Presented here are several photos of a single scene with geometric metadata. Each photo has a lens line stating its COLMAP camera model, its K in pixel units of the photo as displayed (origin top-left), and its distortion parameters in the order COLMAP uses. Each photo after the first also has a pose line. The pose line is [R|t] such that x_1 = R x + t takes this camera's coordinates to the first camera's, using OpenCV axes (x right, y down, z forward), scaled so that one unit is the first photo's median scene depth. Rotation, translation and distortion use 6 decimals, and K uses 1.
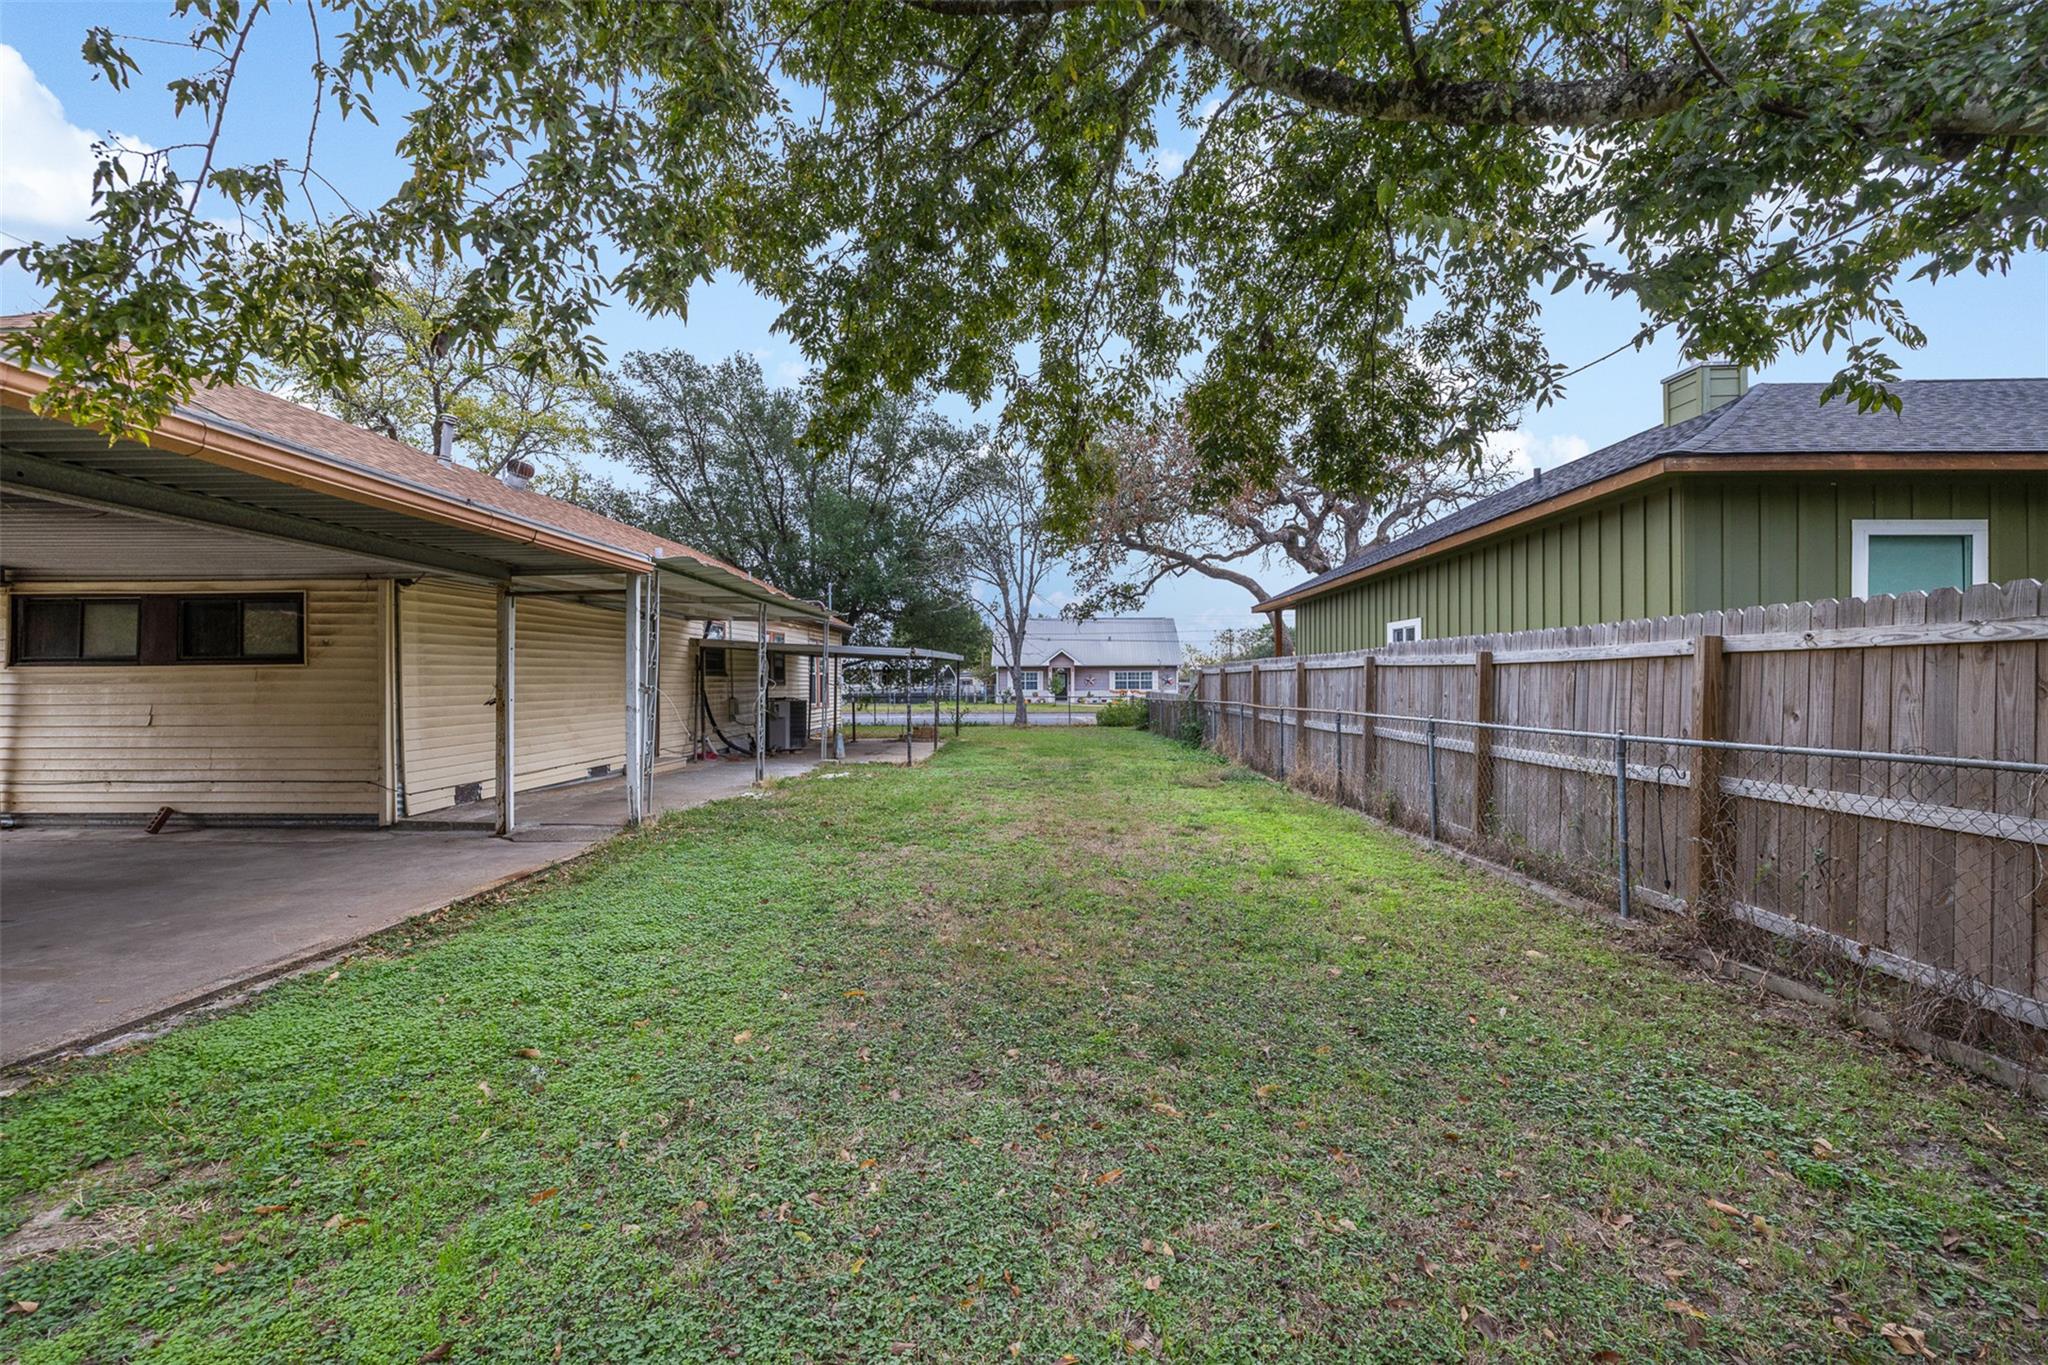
lens RADIAL K [[867.1, 0, 1024.0], [0, 867.1, 682.5], [0, 0, 1]] dist [0.000807, 0.000468]
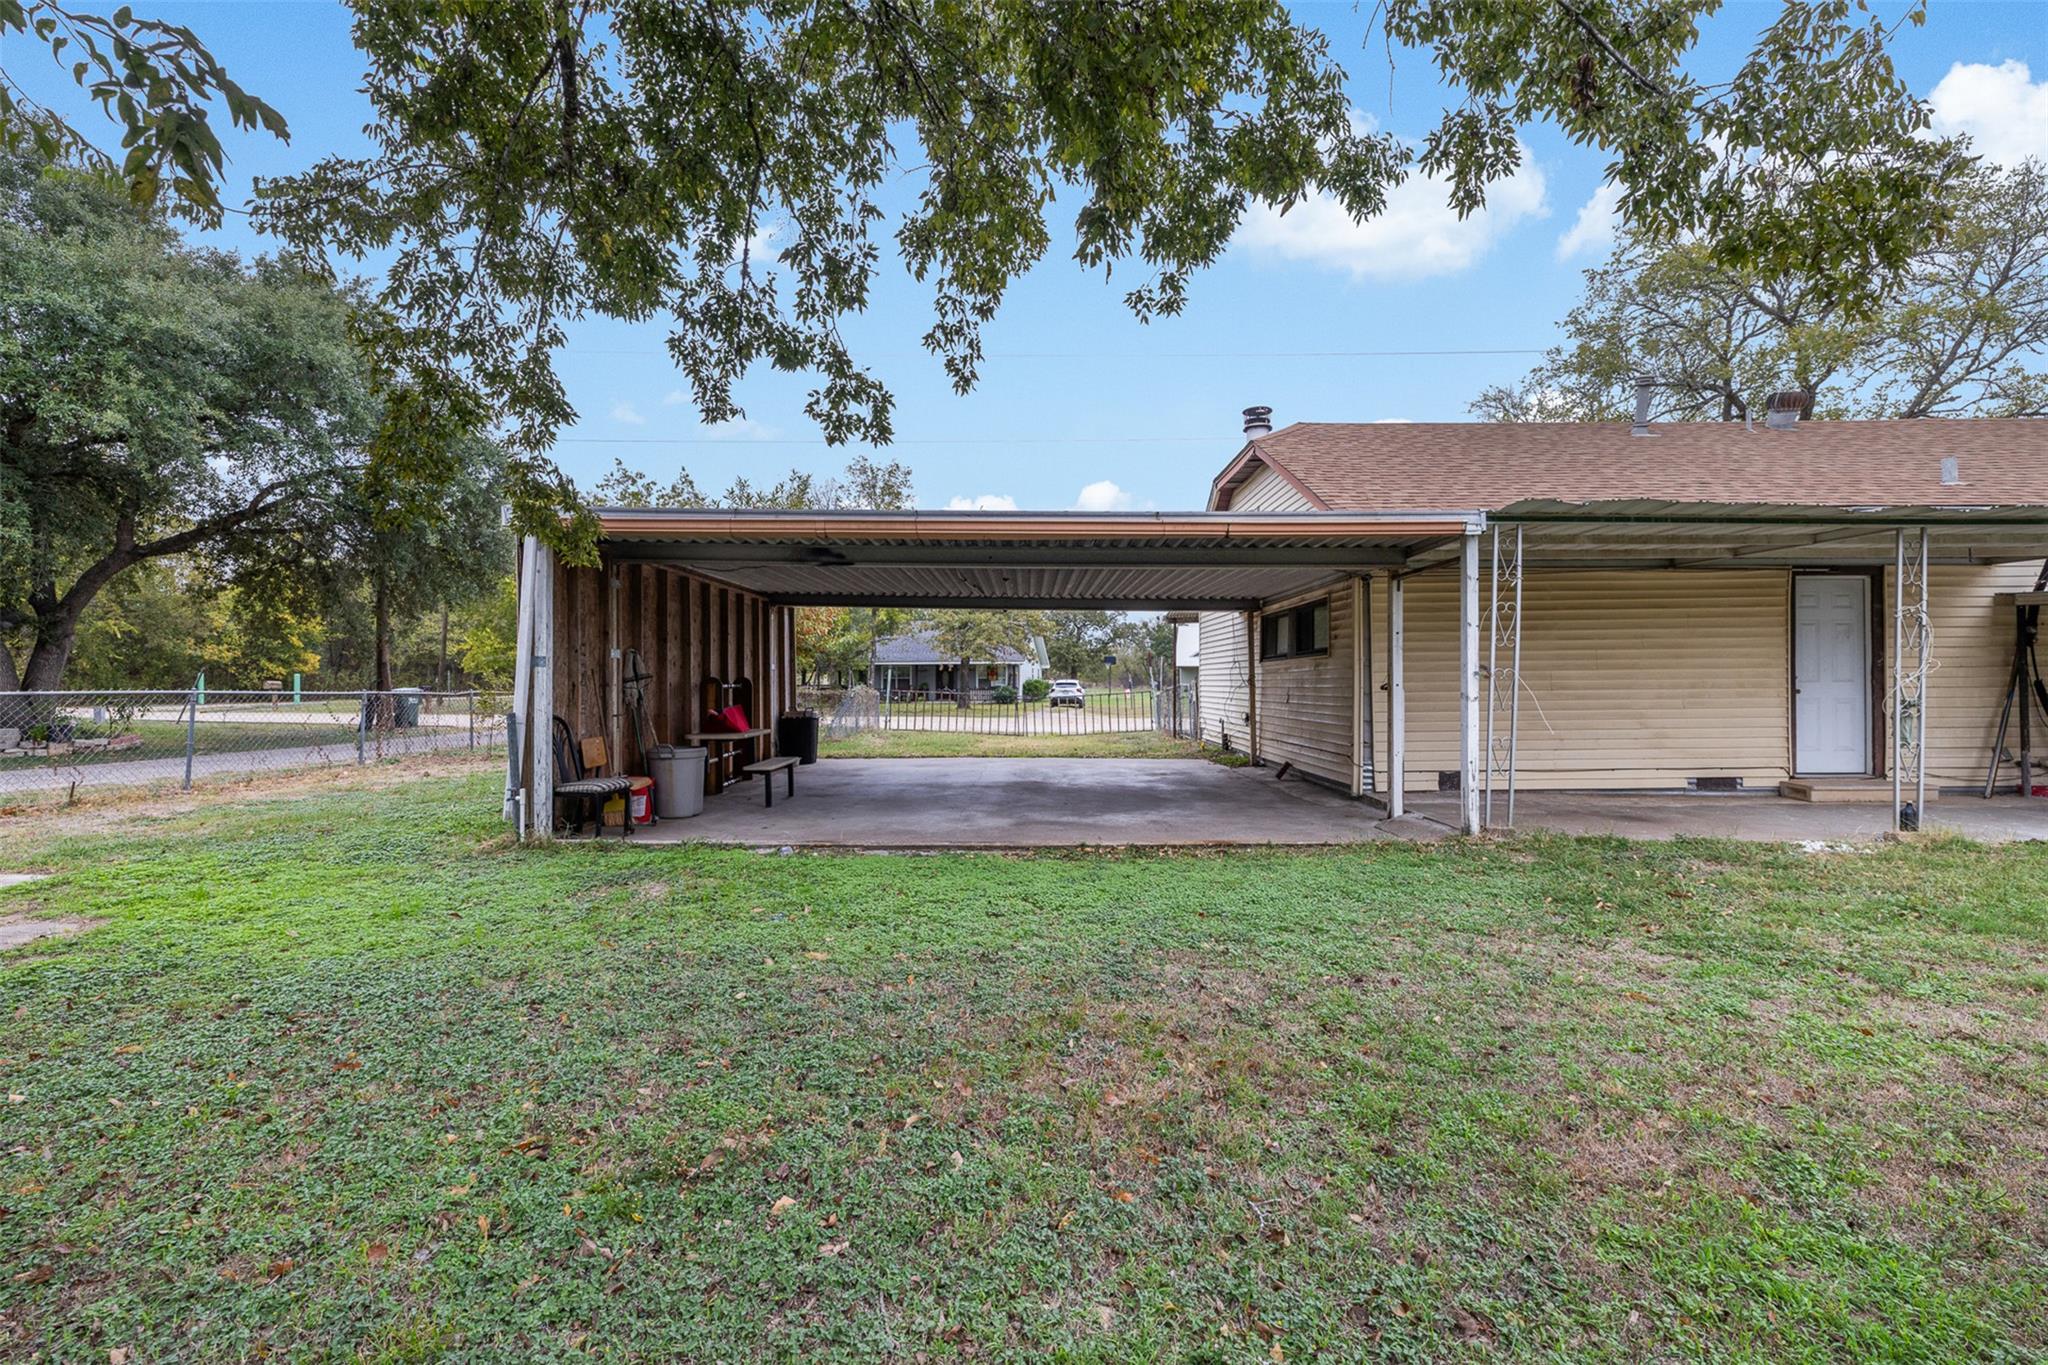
lens RADIAL K [[867.1, 0, 1024.0], [0, 867.1, 682.5], [0, 0, 1]] dist [0.000807, 0.000468]
pose [[0.018113, 0.015221, -0.999720, 0.376234], [0.004740, 0.999872, 0.015309, -0.002200], [0.999825, -0.005016, 0.018038, 0.547910]]
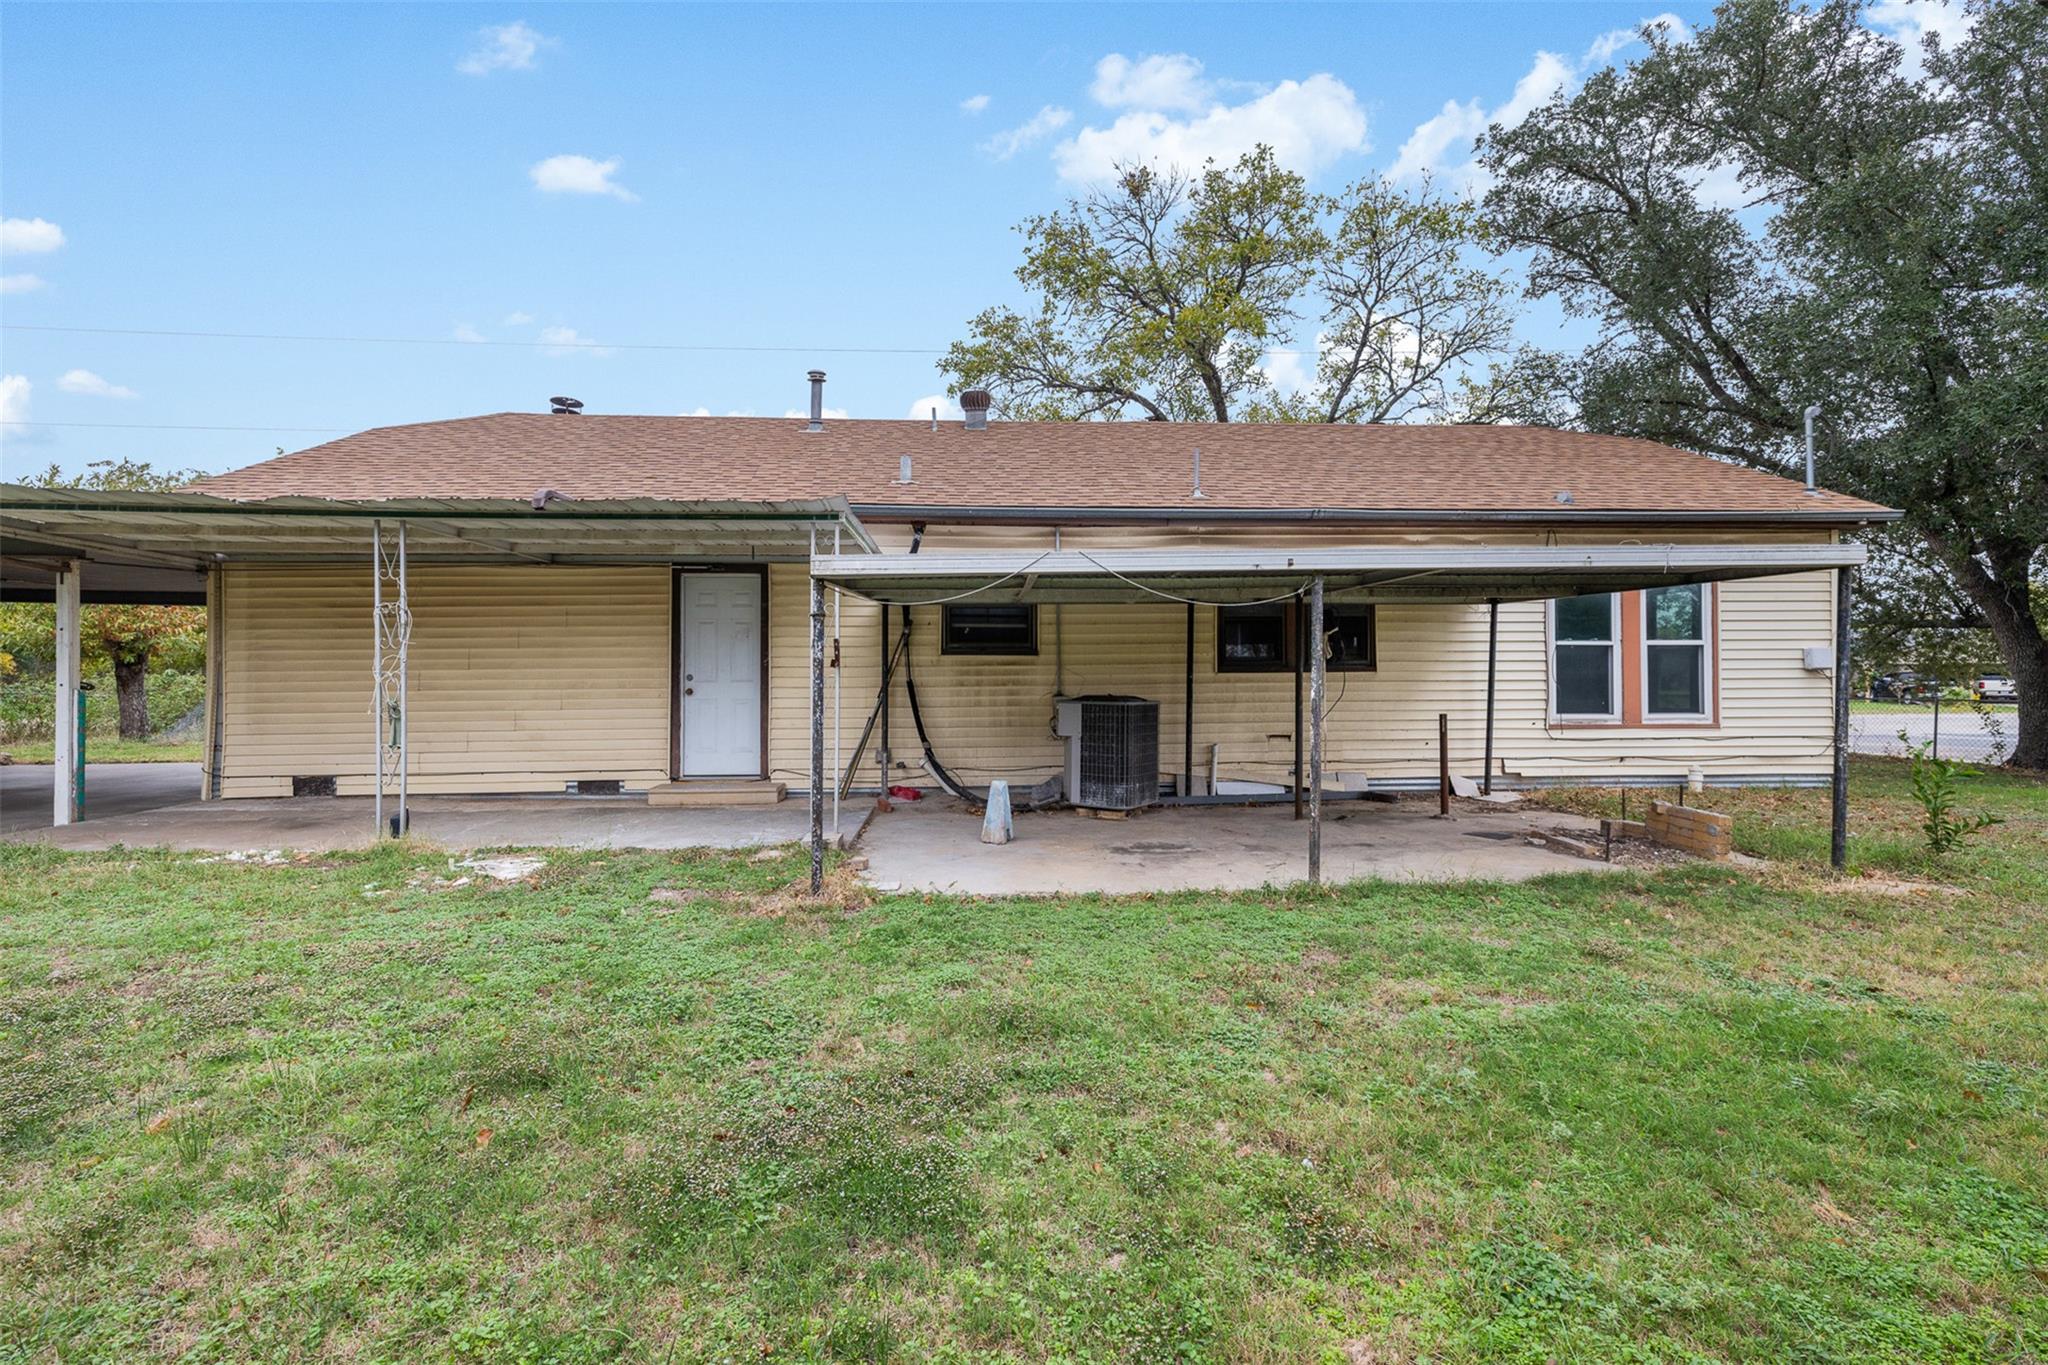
lens RADIAL K [[897.2, 0, 1024.0], [0, 897.2, 682.5], [0, 0, 1]] dist [-0.000068, 0.000054]
pose [[0.067594, 0.004116, -0.997704, 0.429804], [0.002694, 0.999987, 0.004308, 0.015482], [0.997709, -0.002979, 0.067582, 1.906572]]
